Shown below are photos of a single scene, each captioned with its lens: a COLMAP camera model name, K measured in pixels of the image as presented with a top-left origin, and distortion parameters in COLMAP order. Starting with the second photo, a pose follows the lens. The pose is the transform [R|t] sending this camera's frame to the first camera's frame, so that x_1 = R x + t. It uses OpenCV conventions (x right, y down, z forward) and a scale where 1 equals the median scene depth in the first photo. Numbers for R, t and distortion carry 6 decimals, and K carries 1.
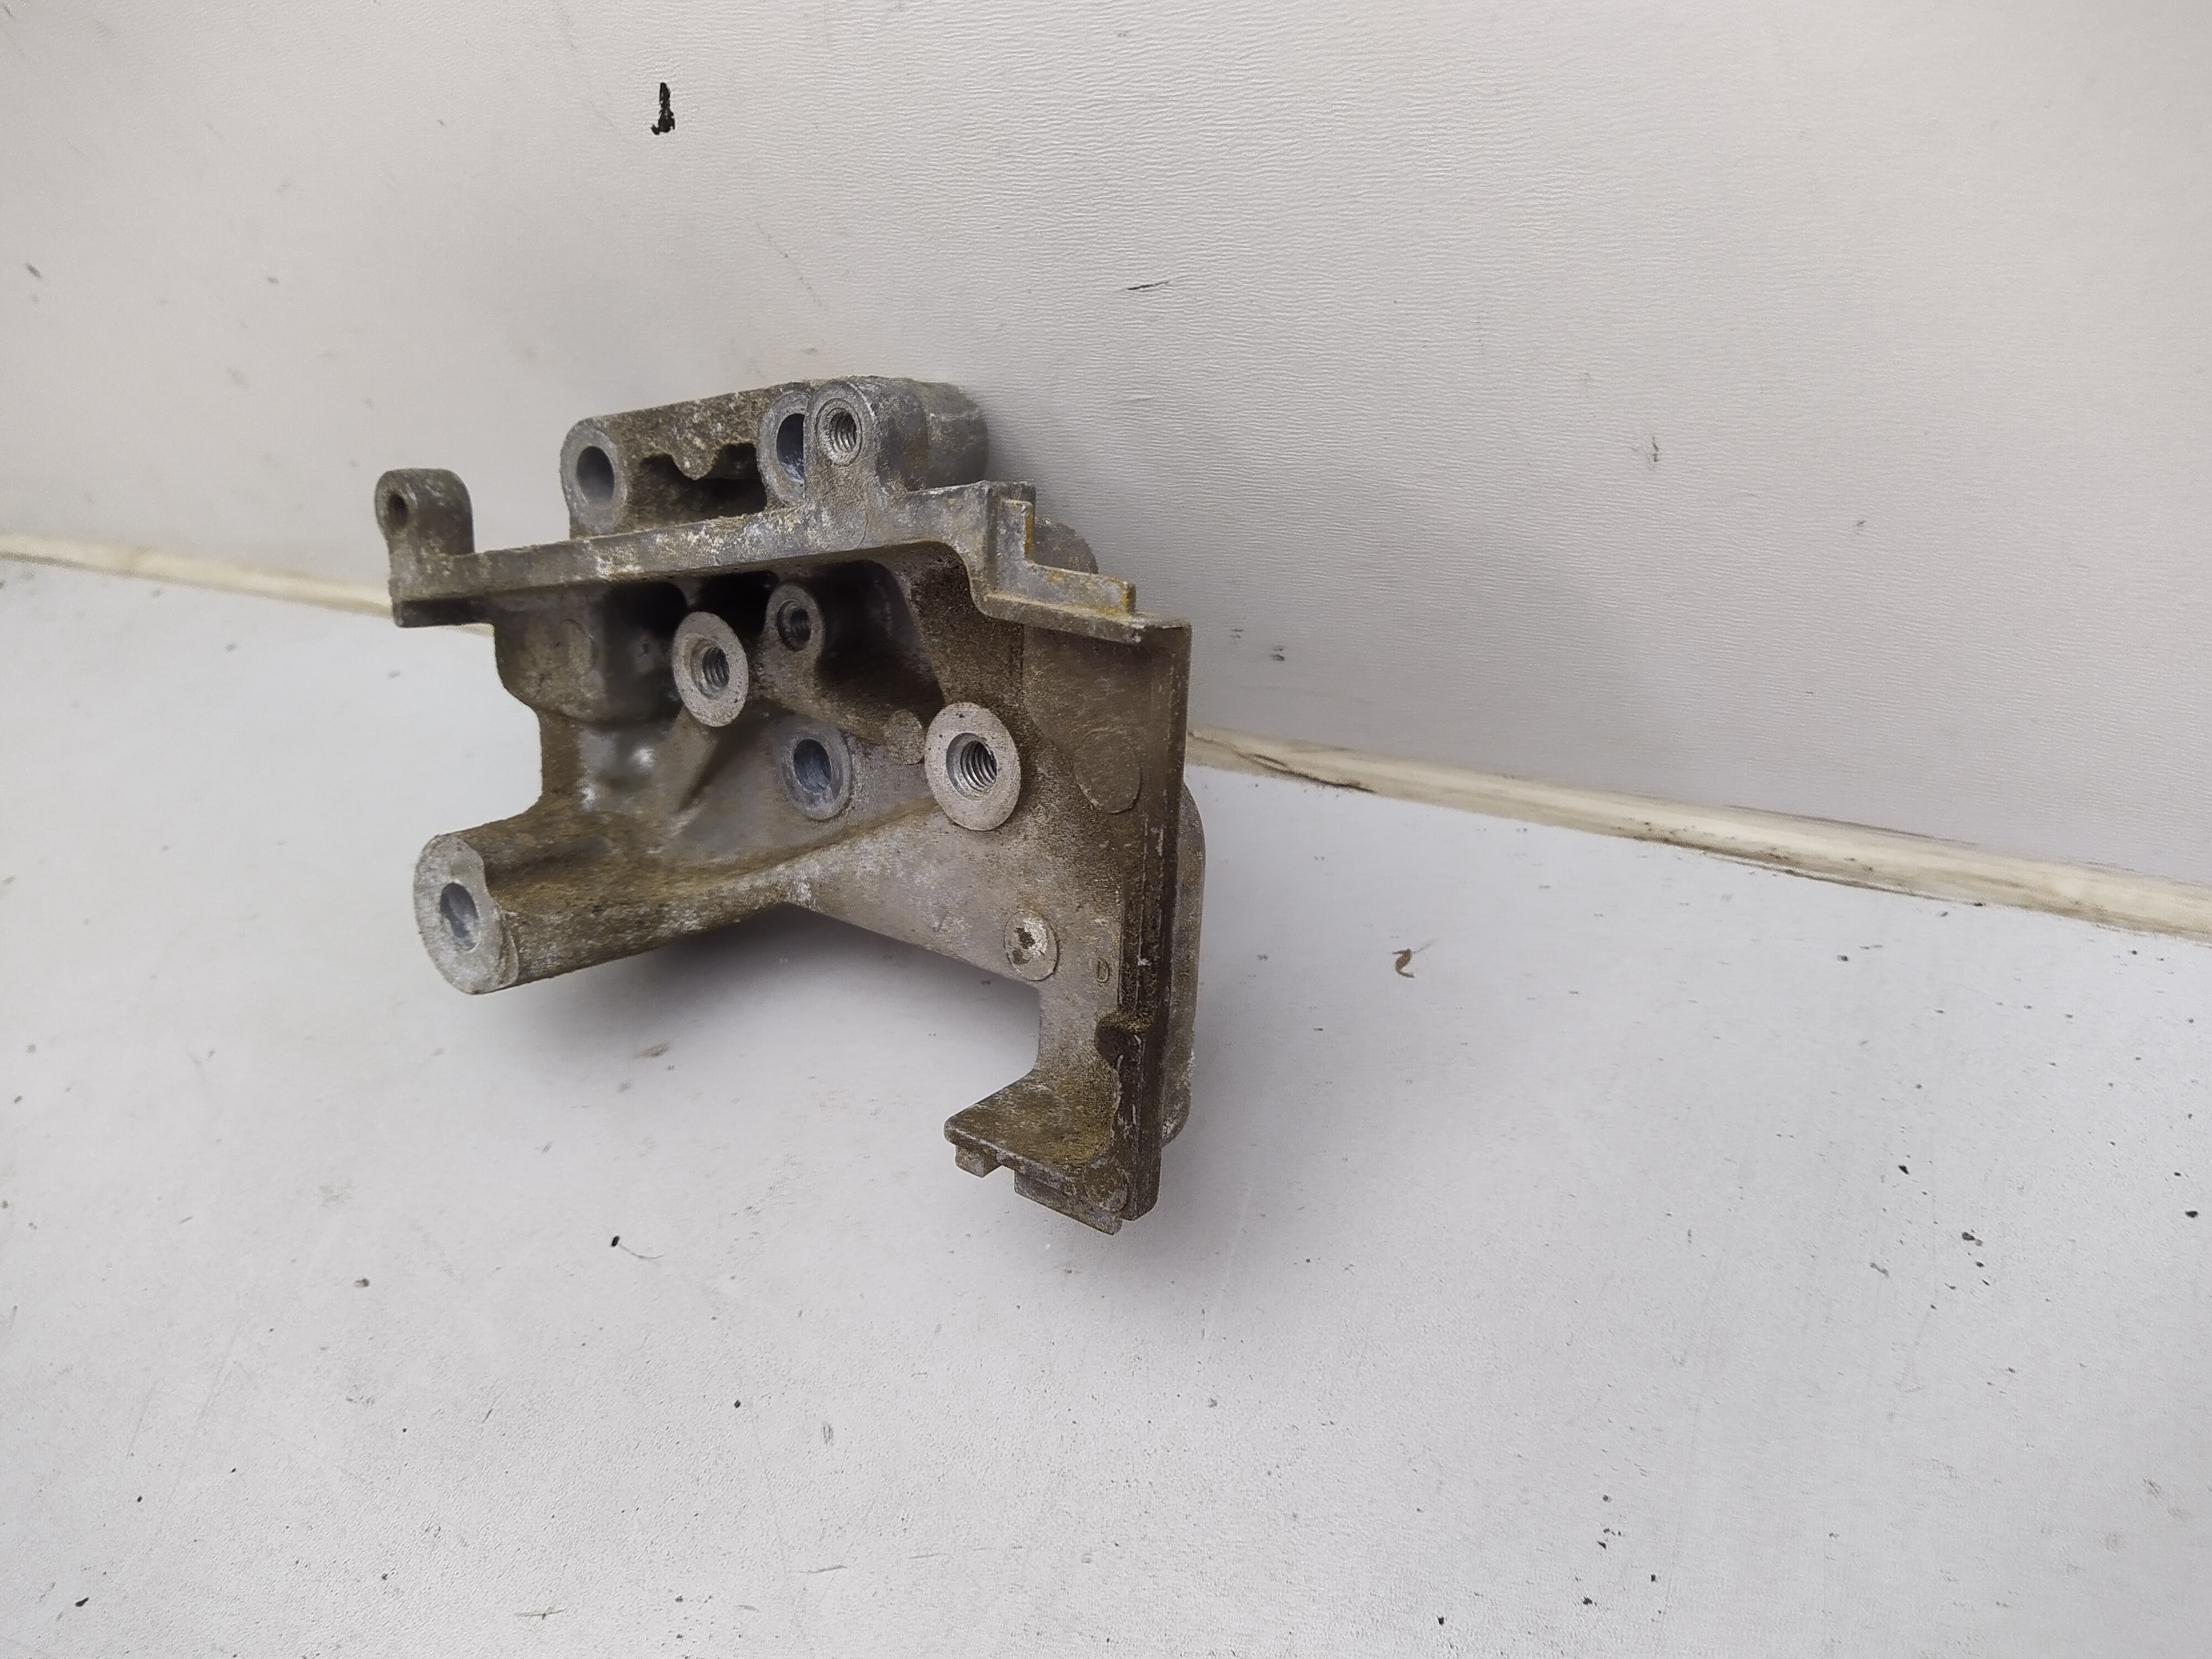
lens RADIAL K [[1651.3, 0, 1127.7], [0, 1651.3, 858.5], [0, 0, 1]] dist [0.078605, -0.168330]
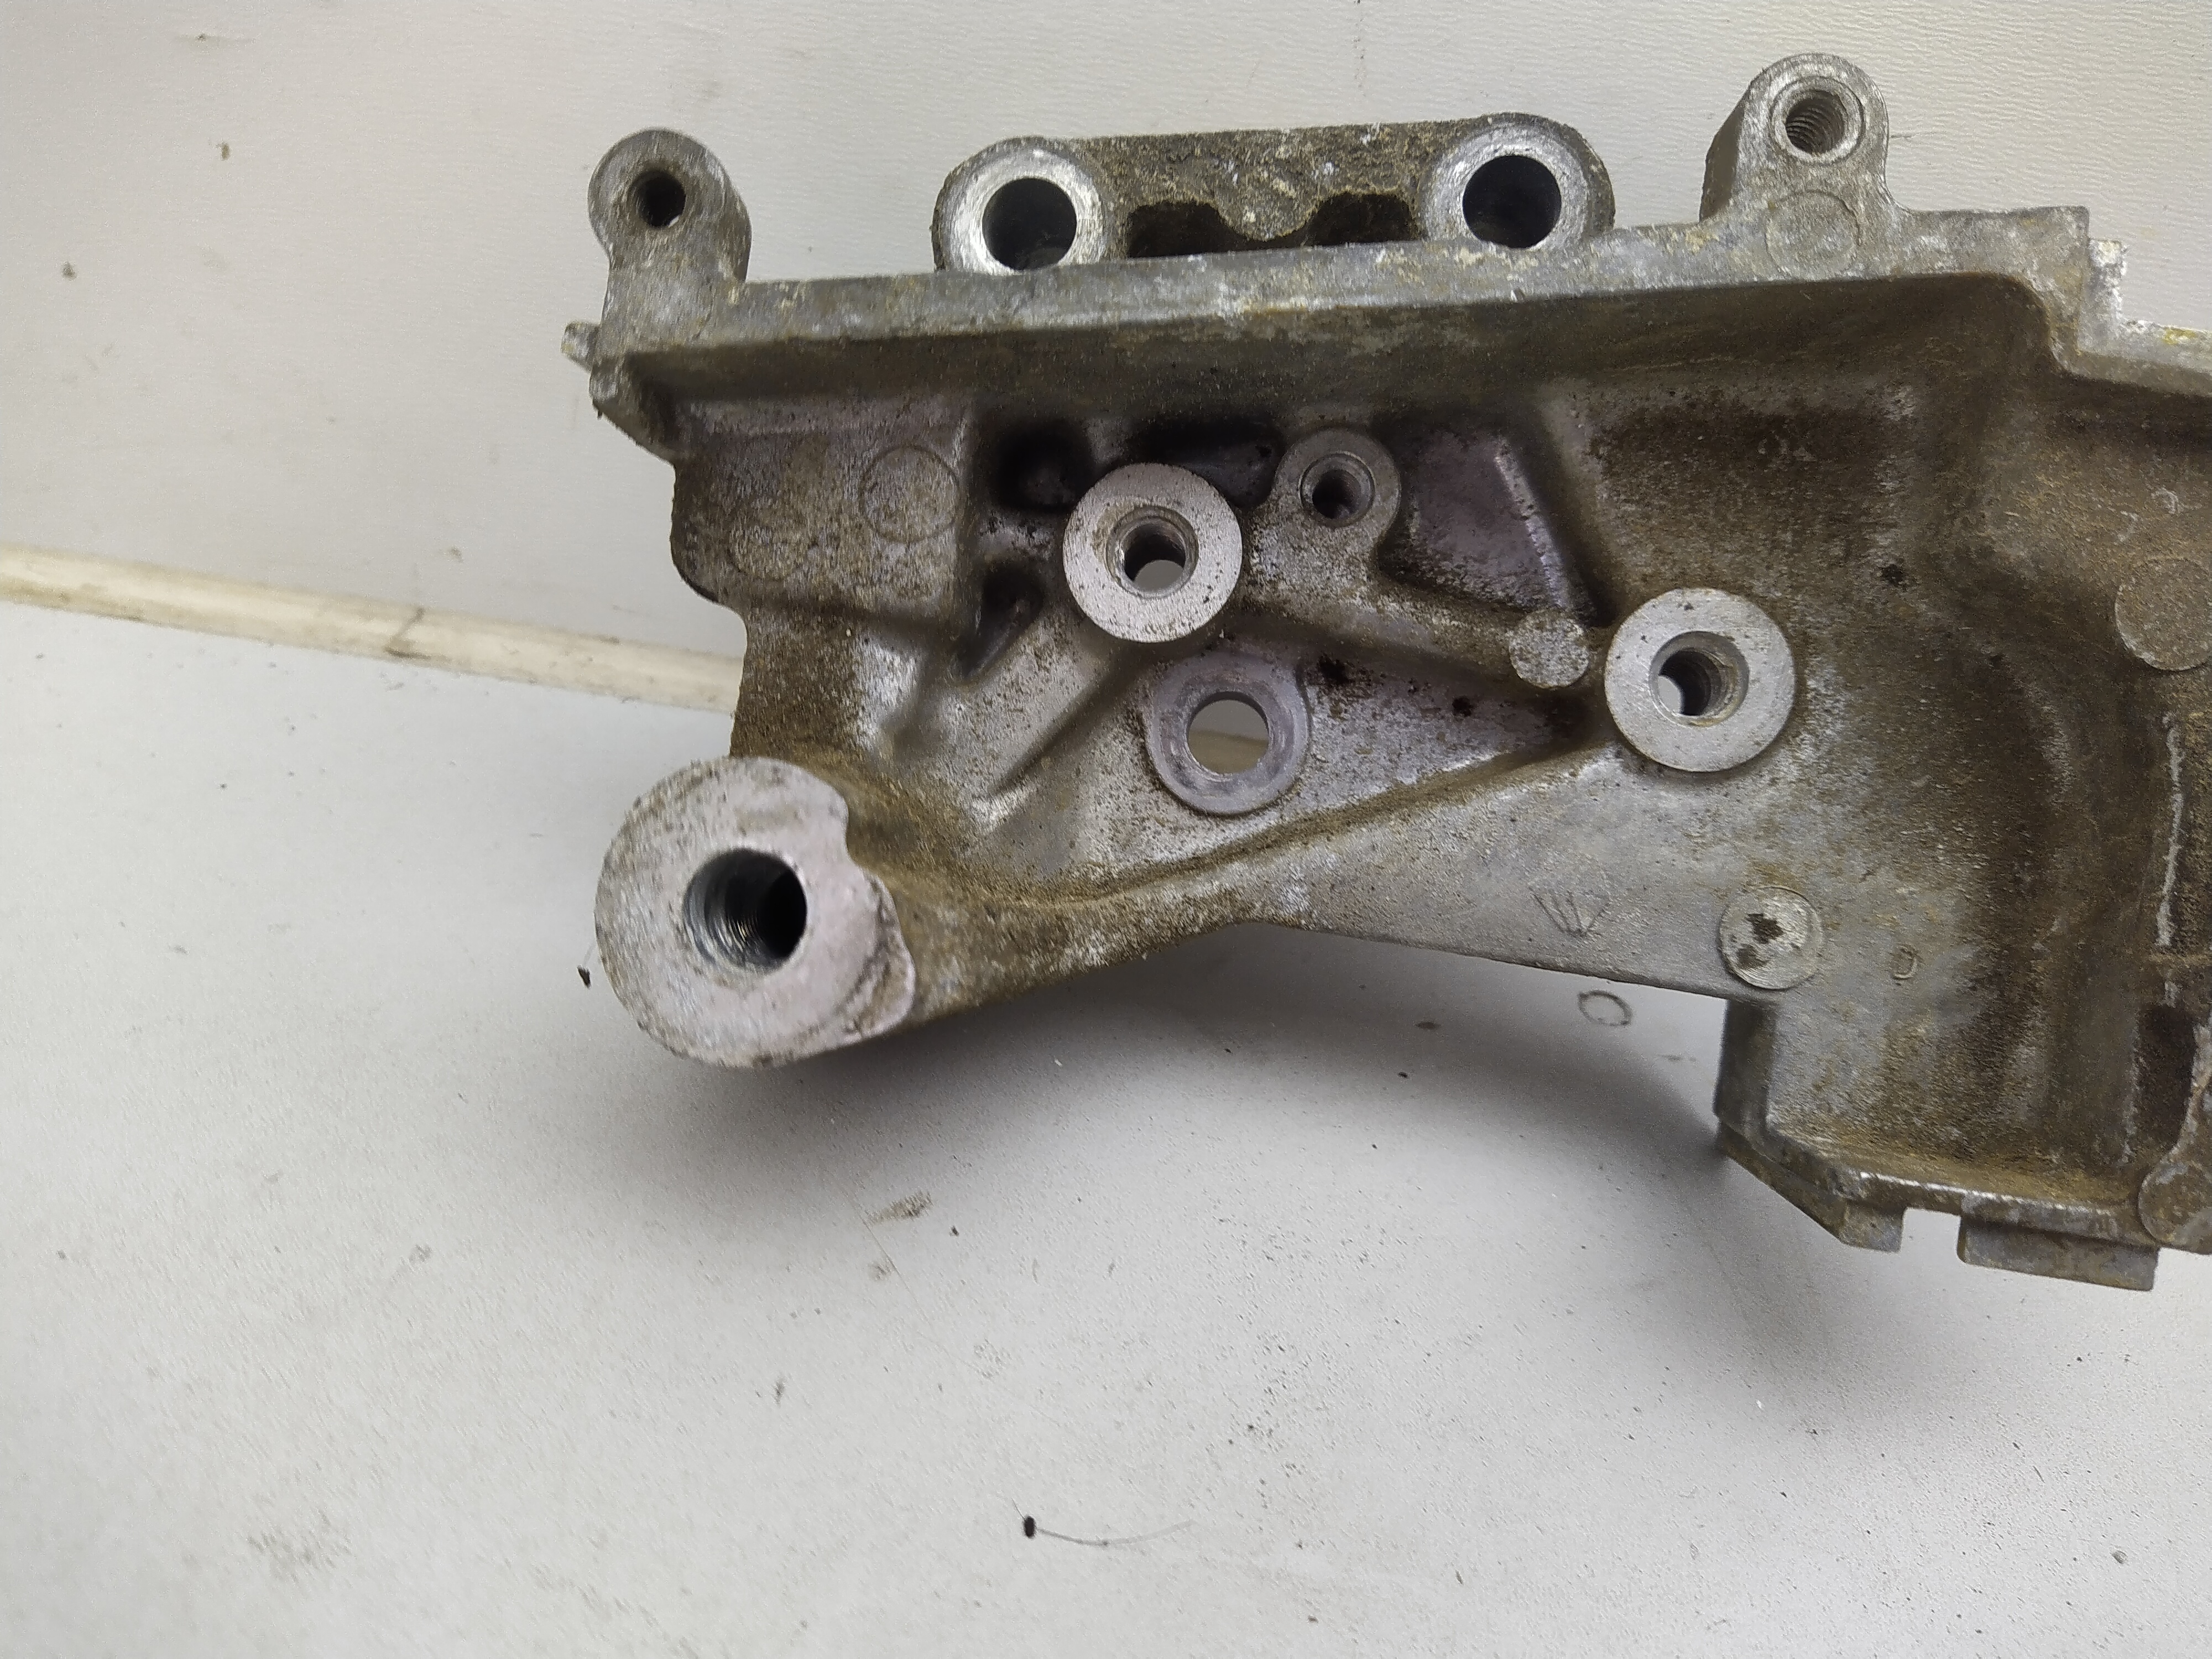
lens RADIAL K [[1651.3, 0, 1127.7], [0, 1651.3, 858.5], [0, 0, 1]] dist [0.078605, -0.168330]
pose [[0.833130, 0.087091, 0.546177, -0.652198], [0.056049, 0.969145, -0.240033, 0.168103], [-0.550230, 0.230591, 0.802543, 0.561494]]
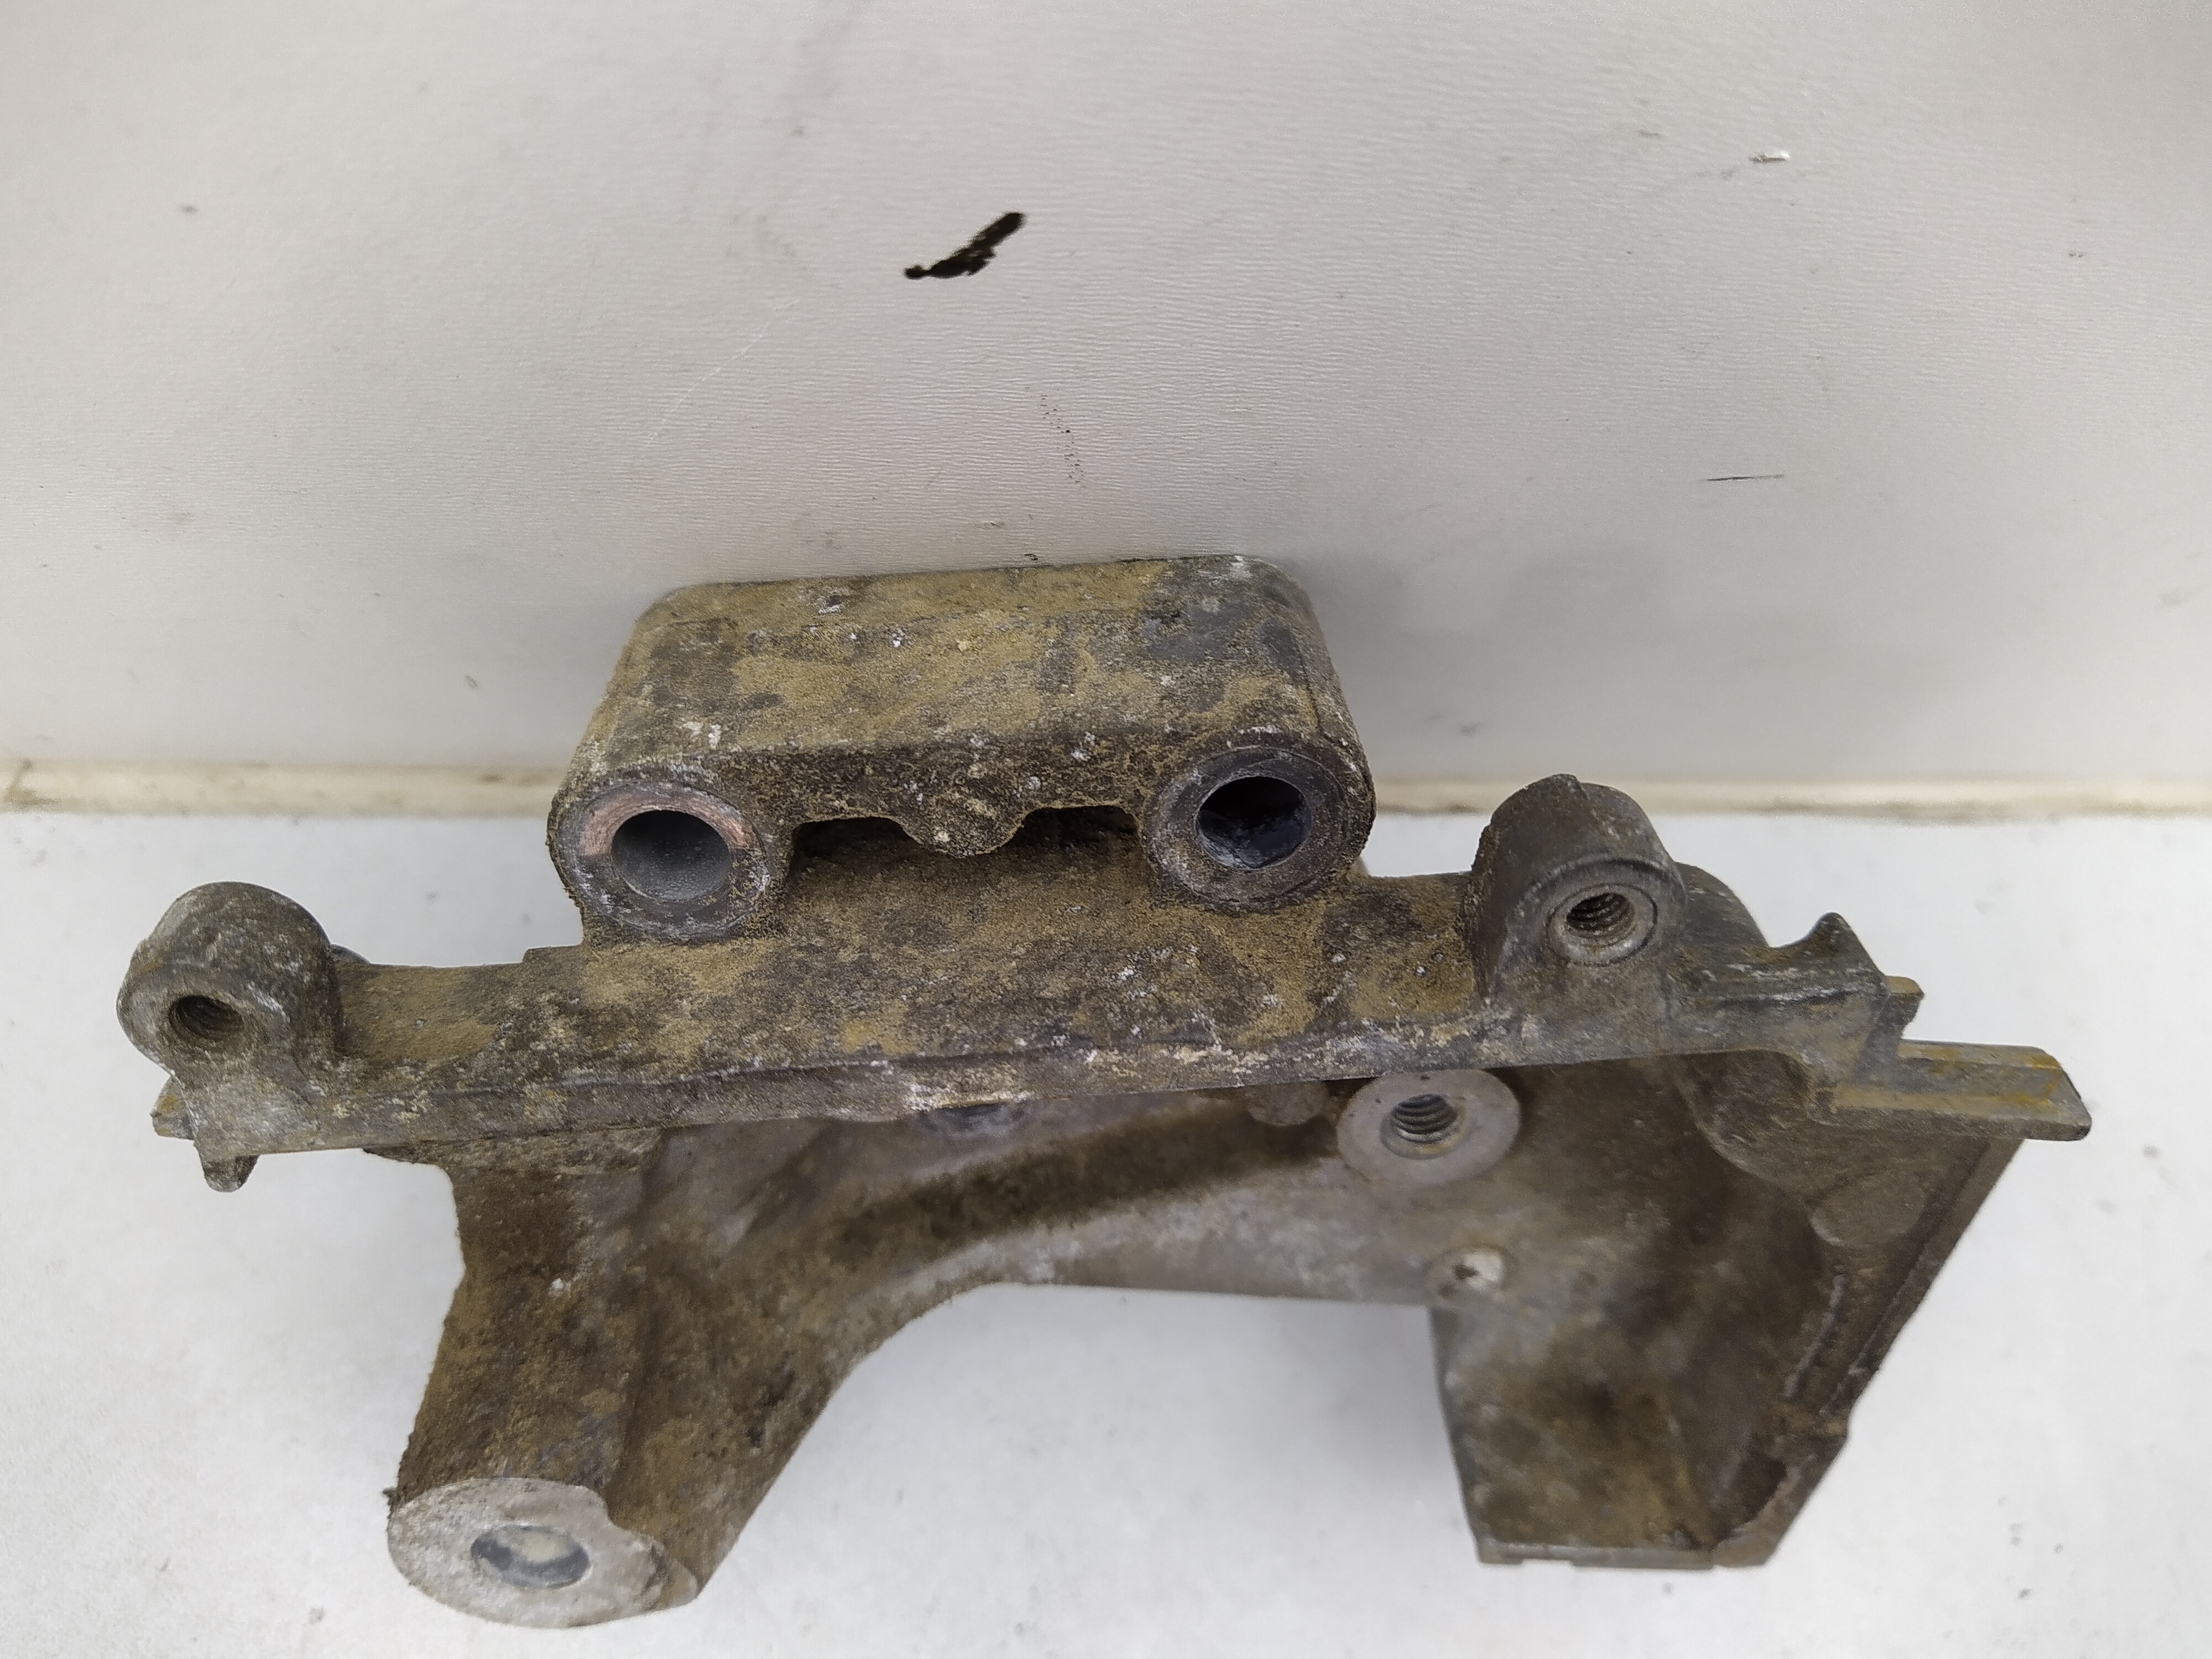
lens RADIAL K [[1654.9, 0, 1106.7], [0, 1654.9, 875.8], [0, 0, 1]] dist [0.042185, -0.102024]
pose [[0.778552, -0.352710, 0.519089, -0.514861], [0.103857, 0.888133, 0.447698, -0.468399], [-0.618927, -0.294645, 0.728089, 0.575448]]
